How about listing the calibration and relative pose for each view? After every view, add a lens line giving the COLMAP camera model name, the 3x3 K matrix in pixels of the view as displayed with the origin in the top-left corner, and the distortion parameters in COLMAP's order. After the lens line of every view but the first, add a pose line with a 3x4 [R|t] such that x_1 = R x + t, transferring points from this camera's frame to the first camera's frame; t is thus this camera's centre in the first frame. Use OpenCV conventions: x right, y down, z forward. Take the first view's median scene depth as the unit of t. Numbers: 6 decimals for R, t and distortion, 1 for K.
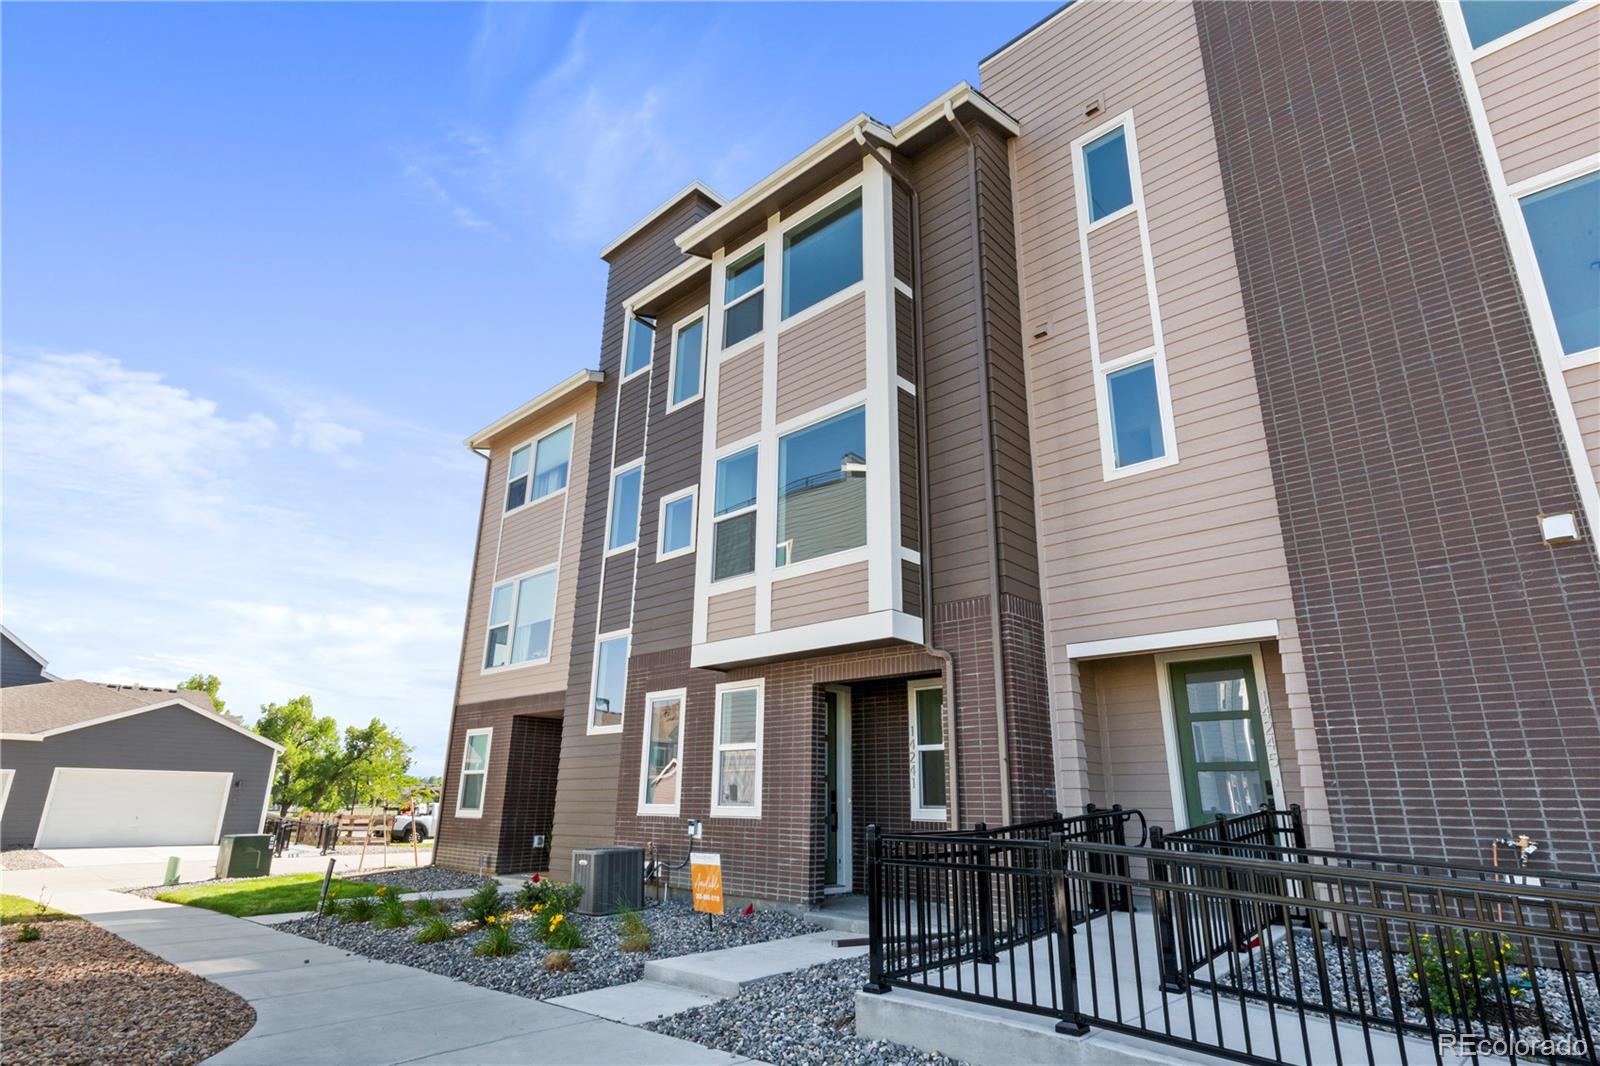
lens RADIAL K [[833.4, 0, 800.0], [0, 833.4, 533.0], [0, 0, 1]] dist [-0.001600, -0.000215]
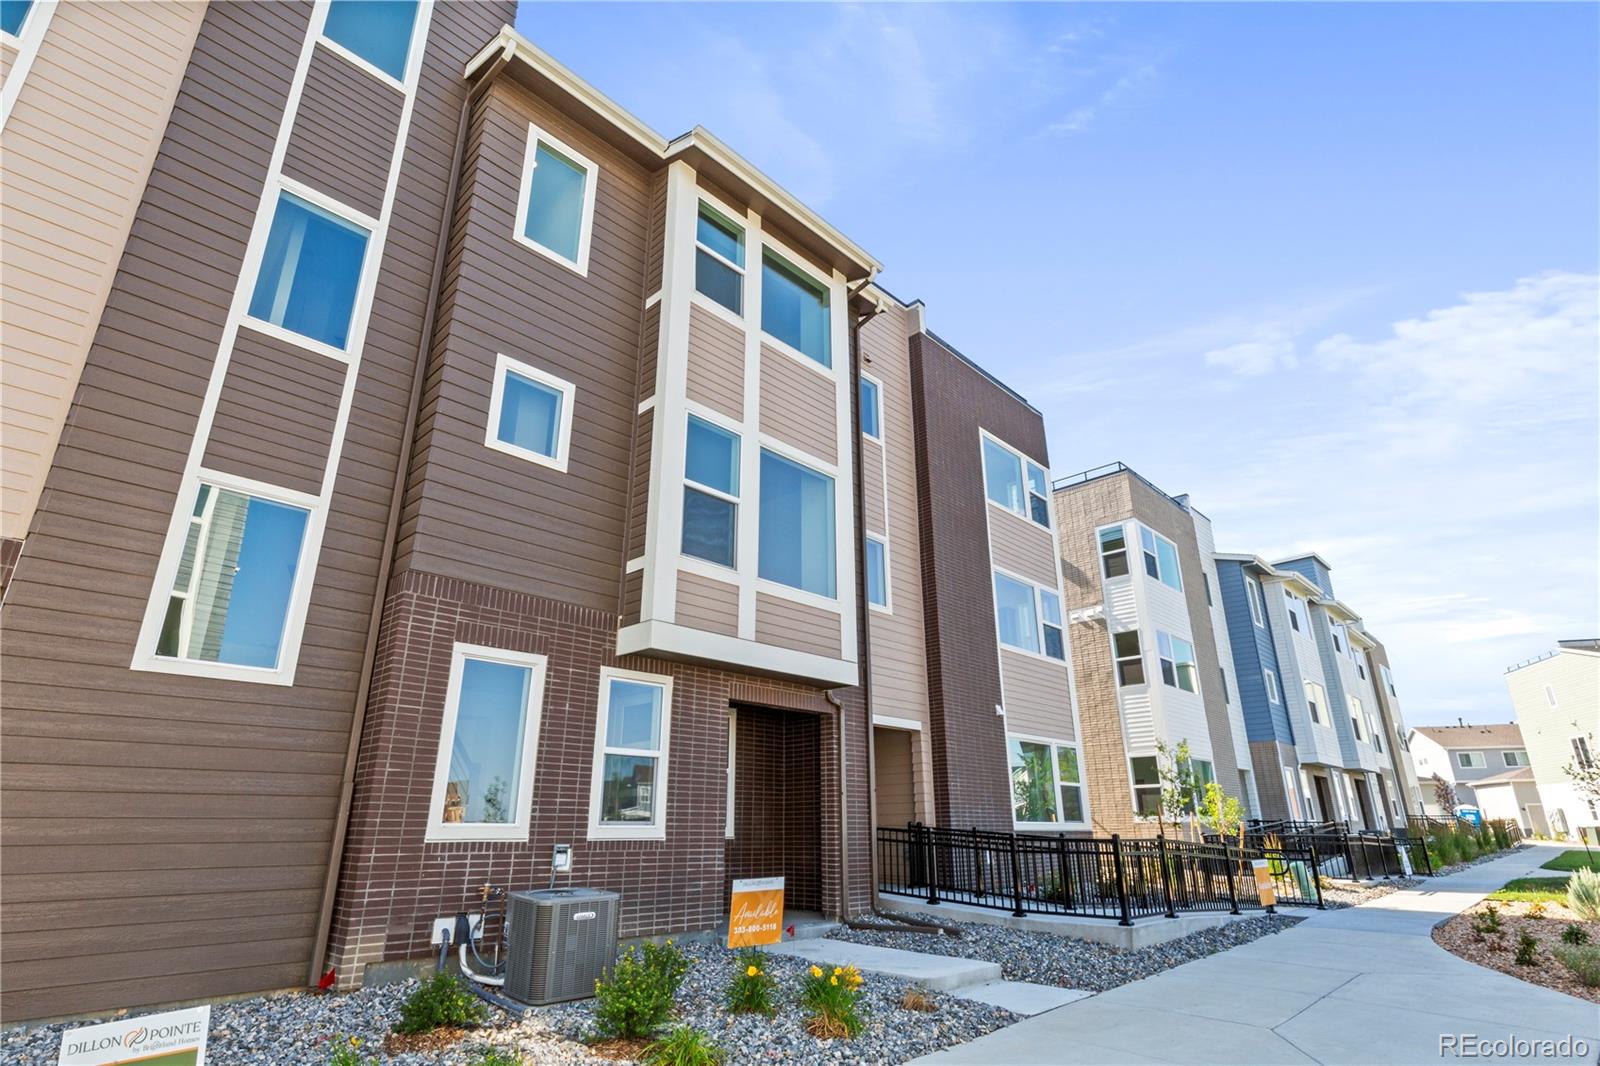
lens RADIAL K [[814.9, 0, 800.0], [0, 814.9, 533.0], [0, 0, 1]] dist [0.000085, -0.000054]
pose [[0.012911, 0.334035, 0.942472, -0.925339], [-0.308861, 0.897791, -0.313968, 0.273359], [-0.951020, -0.287040, 0.114761, 0.842678]]
